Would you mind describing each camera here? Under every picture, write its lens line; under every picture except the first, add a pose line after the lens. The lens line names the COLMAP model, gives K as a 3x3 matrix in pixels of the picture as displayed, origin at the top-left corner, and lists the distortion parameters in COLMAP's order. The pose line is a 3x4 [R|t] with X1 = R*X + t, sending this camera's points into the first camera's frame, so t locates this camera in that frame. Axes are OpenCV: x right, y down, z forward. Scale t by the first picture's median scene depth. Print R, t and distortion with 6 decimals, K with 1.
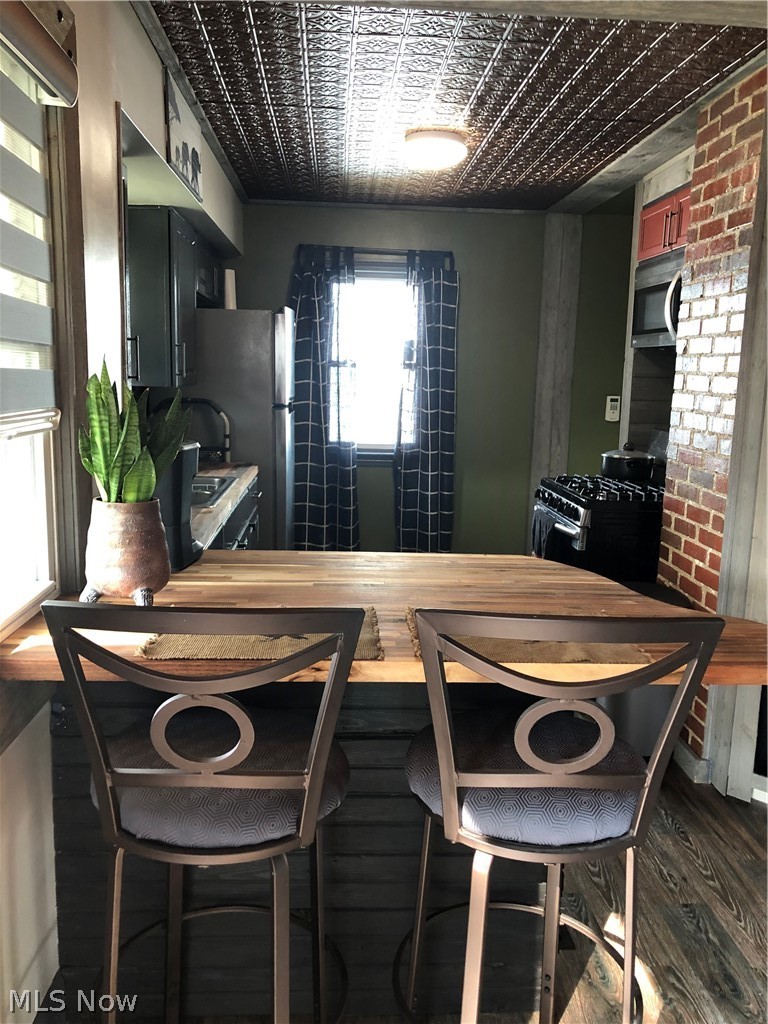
lens RADIAL K [[823.5, 0, 381.1], [0, 823.5, 541.8], [0, 0, 1]] dist [0.014300, -0.058048]
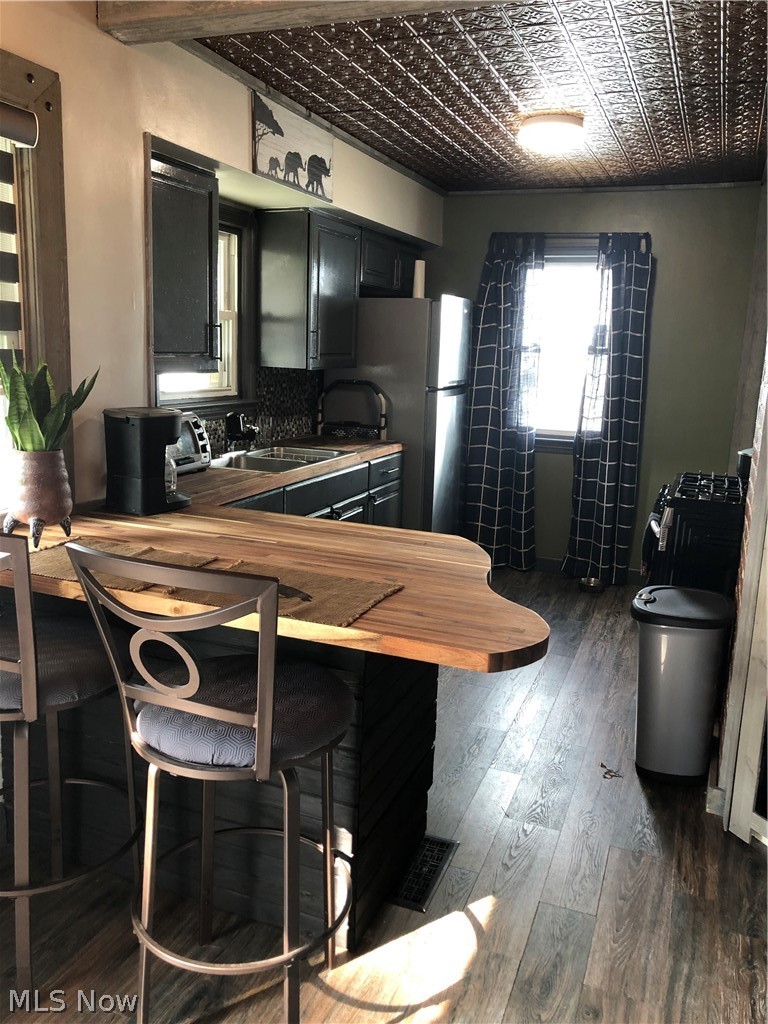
lens RADIAL K [[831.6, 0, 385.7], [0, 831.6, 512.0], [0, 0, 1]] dist [-0.022588, -0.019651]
pose [[0.911549, 0.080662, -0.403203, 0.223628], [-0.089795, 0.995953, -0.003764, 0.000273], [0.401267, 0.039636, 0.915103, 0.017348]]
